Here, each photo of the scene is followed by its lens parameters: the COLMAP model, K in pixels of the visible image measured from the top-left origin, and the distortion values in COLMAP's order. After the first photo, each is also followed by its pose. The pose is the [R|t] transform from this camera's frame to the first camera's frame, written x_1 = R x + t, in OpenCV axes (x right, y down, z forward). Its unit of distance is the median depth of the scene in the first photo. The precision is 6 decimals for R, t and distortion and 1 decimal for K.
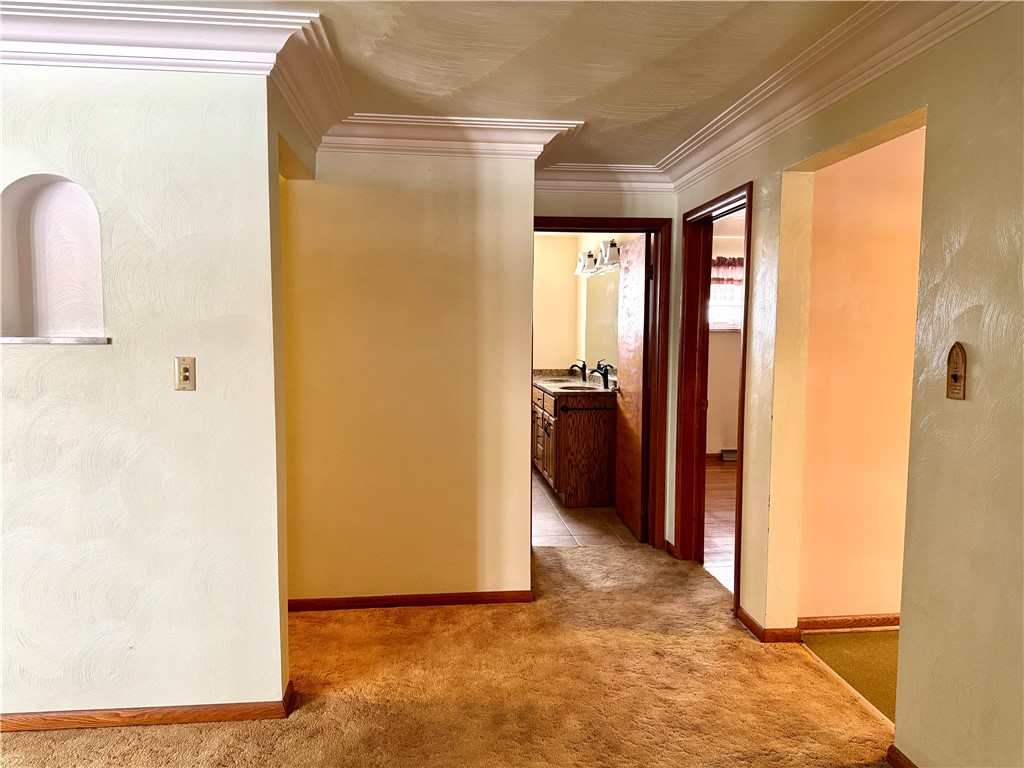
lens RADIAL K [[717.6, 0, 513.4], [0, 717.6, 387.5], [0, 0, 1]] dist [0.137274, -0.198735]
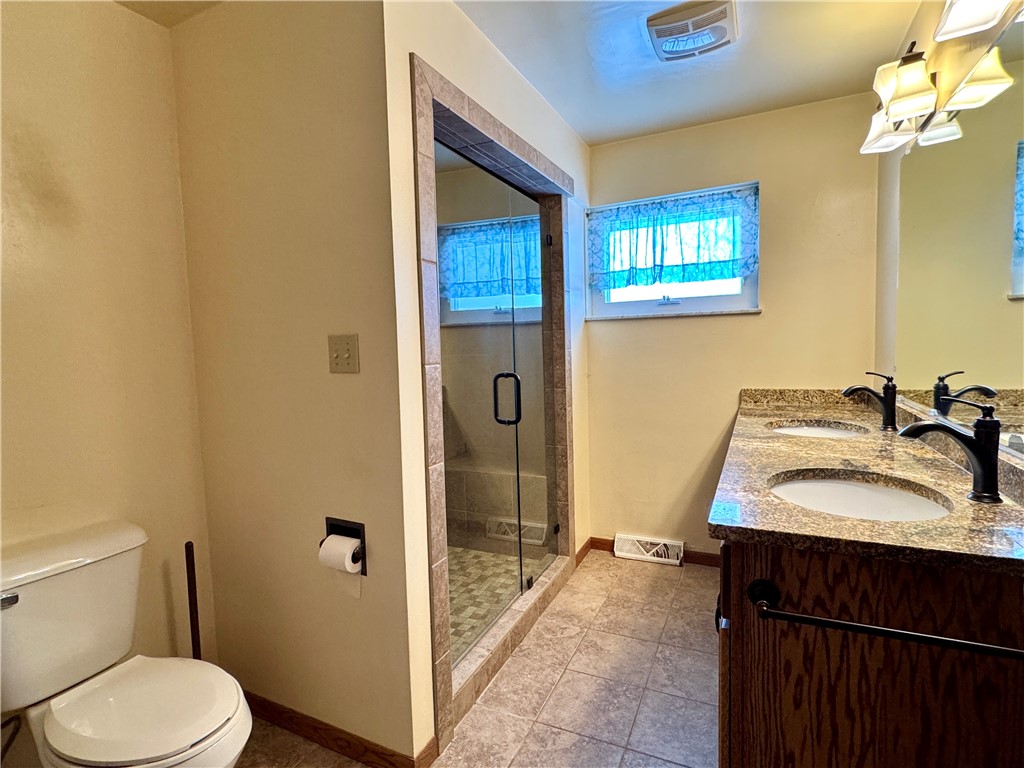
lens RADIAL K [[537.8, 0, 511.5], [0, 537.8, 385.7], [0, 0, 1]] dist [-0.002230, 0.000716]
pose [[0.857466, 0.011770, -0.514407, 0.073618], [-0.012588, 0.999919, 0.001894, -0.030771], [0.514387, 0.004851, 0.857544, 0.663701]]
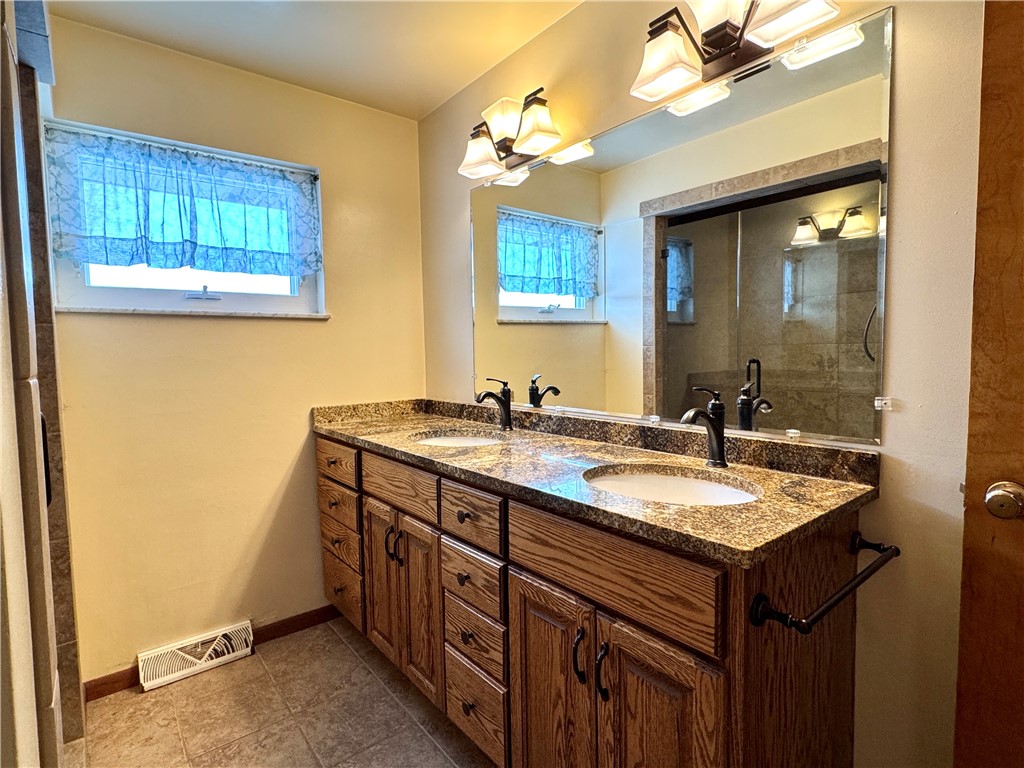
lens RADIAL K [[523.8, 0, 510.5], [0, 523.8, 384.4], [0, 0, 1]] dist [0.000496, -0.000131]
pose [[0.827024, -0.053061, 0.559657, -0.065752], [0.069284, 0.997566, -0.007804, -0.033286], [-0.557881, 0.045230, 0.828688, 0.751614]]
